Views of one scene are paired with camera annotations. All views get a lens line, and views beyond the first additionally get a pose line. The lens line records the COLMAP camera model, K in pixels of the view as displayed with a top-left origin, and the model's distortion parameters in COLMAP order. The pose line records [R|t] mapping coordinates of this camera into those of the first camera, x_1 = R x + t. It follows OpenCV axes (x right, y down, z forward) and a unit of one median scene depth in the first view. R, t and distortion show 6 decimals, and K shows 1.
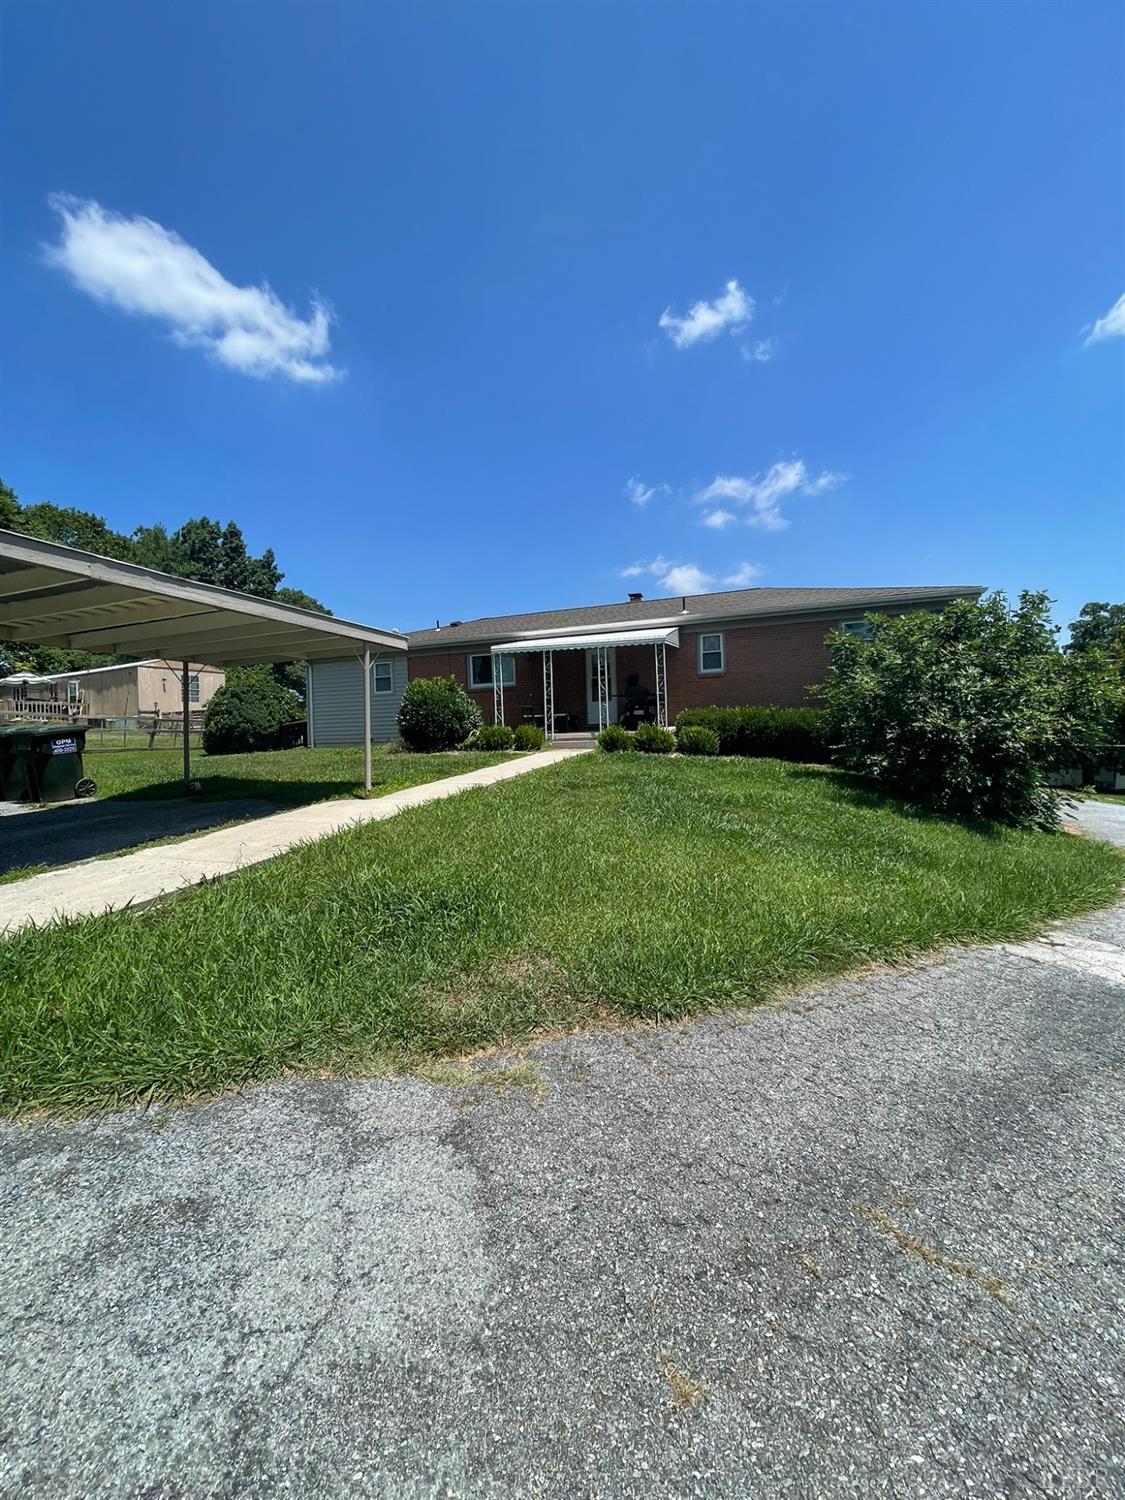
lens RADIAL K [[601.9, 0, 565.5], [0, 601.9, 744.0], [0, 0, 1]] dist [-0.007550, -0.000341]
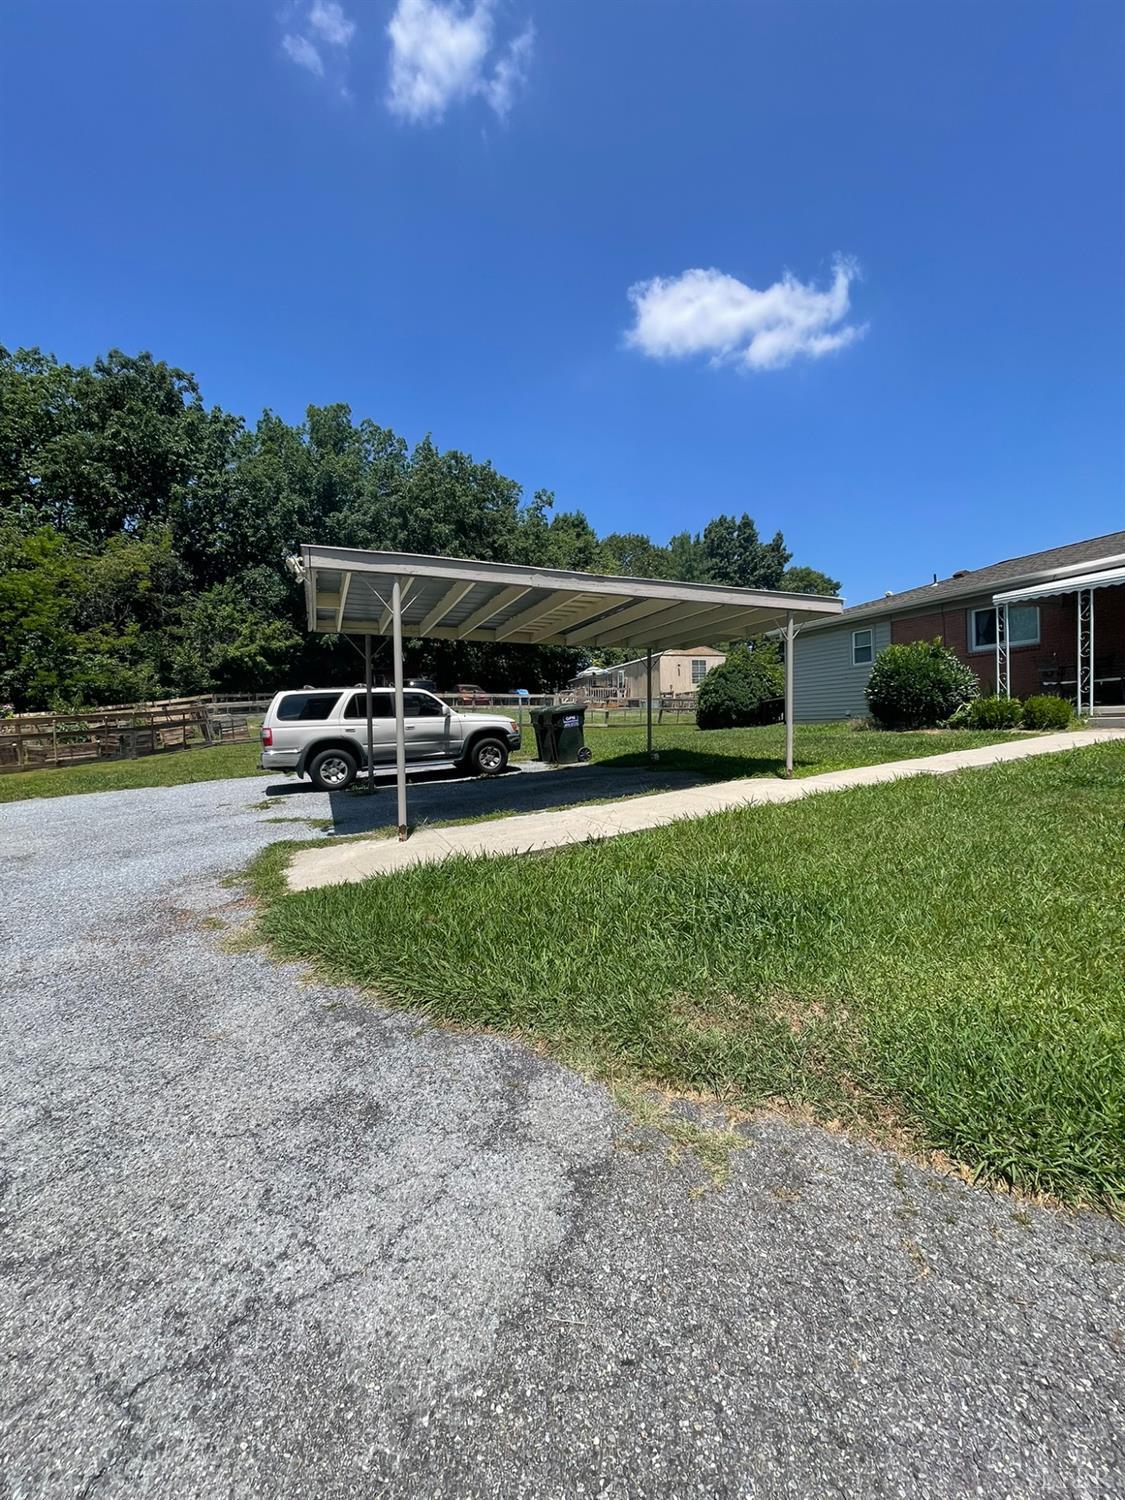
lens RADIAL K [[601.9, 0, 565.5], [0, 601.9, 744.0], [0, 0, 1]] dist [-0.007550, -0.000341]
pose [[0.691373, 0.031040, -0.721831, 0.100854], [-0.003188, 0.999198, 0.039914, 0.000833], [0.722491, -0.025294, 0.690917, 0.103031]]
